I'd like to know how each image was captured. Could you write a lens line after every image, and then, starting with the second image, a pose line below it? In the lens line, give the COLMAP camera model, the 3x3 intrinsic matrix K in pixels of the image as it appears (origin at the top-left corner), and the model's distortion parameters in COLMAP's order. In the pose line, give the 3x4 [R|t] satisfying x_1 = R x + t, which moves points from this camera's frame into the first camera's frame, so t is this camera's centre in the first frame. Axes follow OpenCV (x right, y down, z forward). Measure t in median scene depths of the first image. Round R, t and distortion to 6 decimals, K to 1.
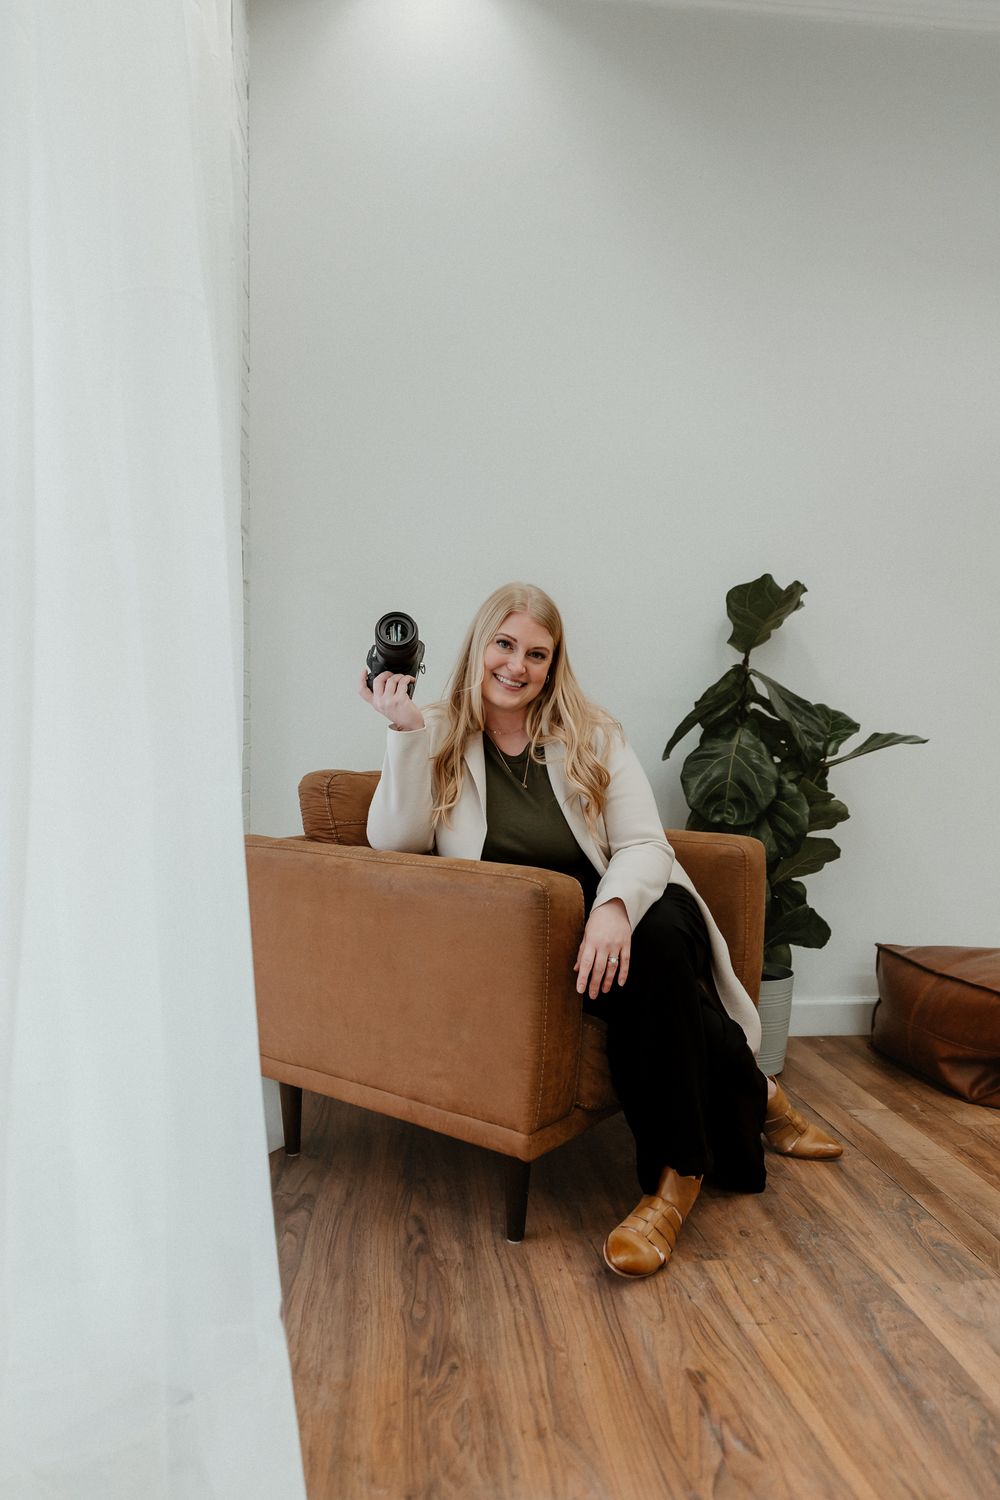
lens RADIAL K [[982.2, 0, 500.0], [0, 982.2, 750.0], [0, 0, 1]] dist [0.021091, -0.001058]
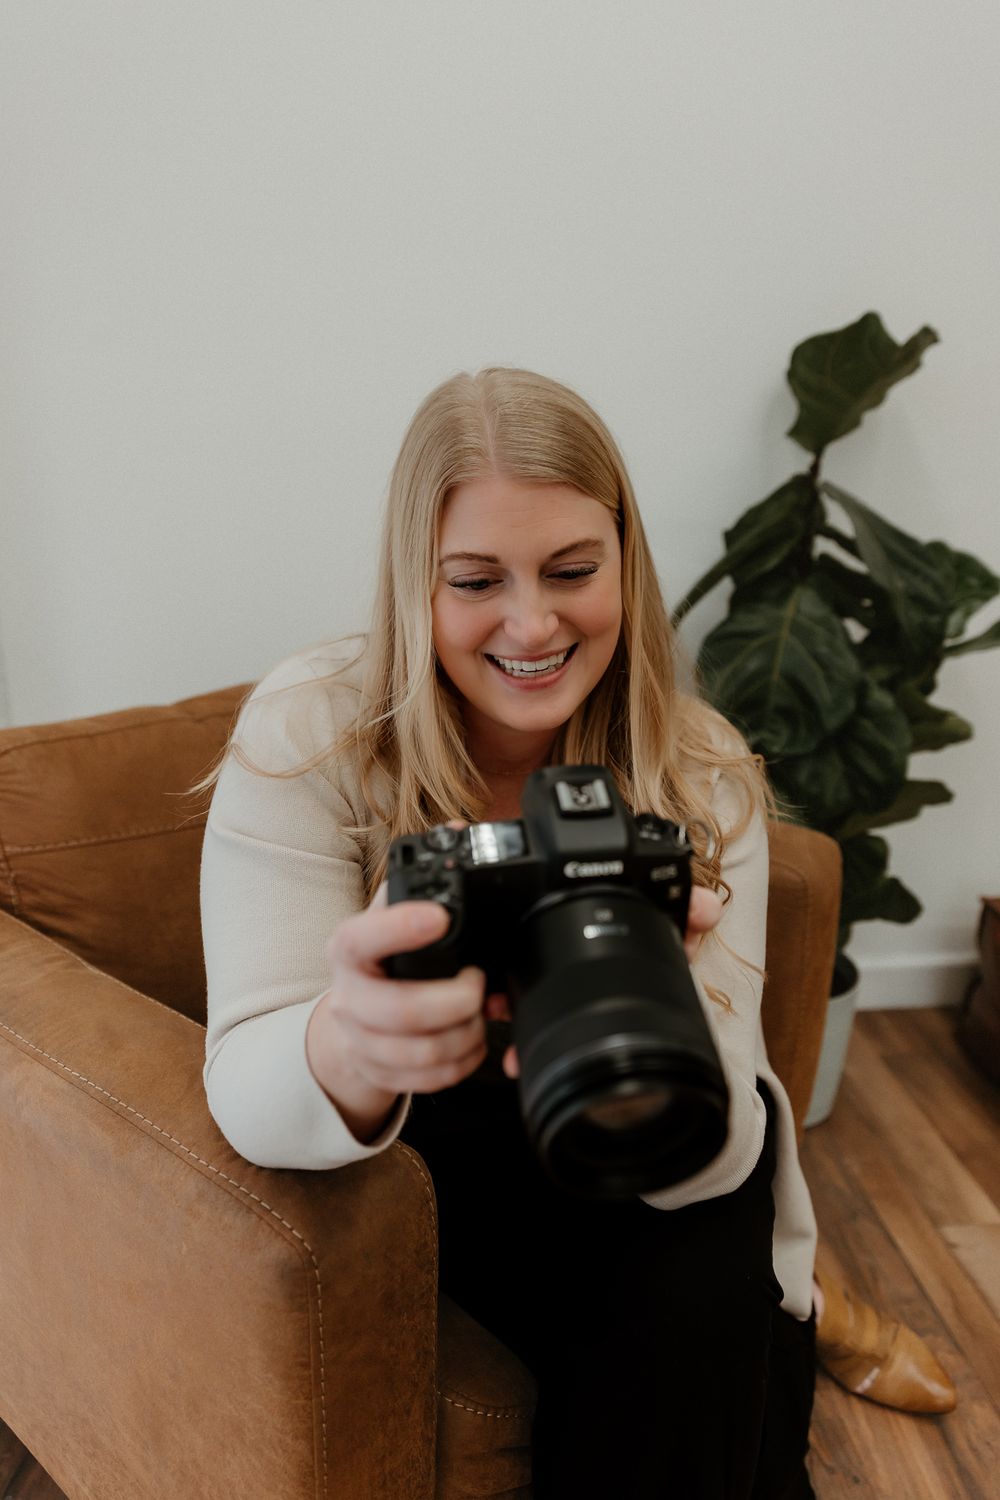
lens RADIAL K [[1061.7, 0, 495.6], [0, 1061.7, 736.9], [0, 0, 1]] dist [0.023366, -0.002487]
pose [[0.999952, -0.000936, -0.009757, 0.068404], [0.003084, 0.974930, 0.222489, -0.078297], [0.009304, -0.222509, 0.974886, 0.357181]]
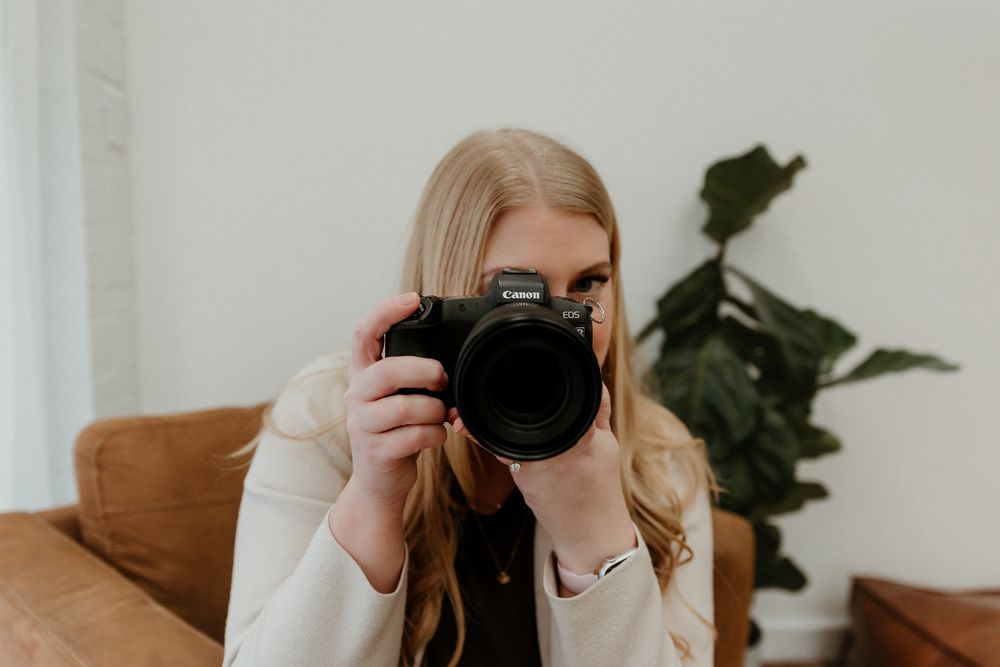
lens RADIAL K [[730.2, 0, 487.4], [0, 730.2, 334.3], [0, 0, 1]] dist [0.003609, 0.003479]
pose [[0.999497, 0.026438, -0.017539, 0.069142], [-0.025246, 0.997564, 0.065023, -0.059809], [0.019215, -0.064548, 0.997730, 0.393588]]
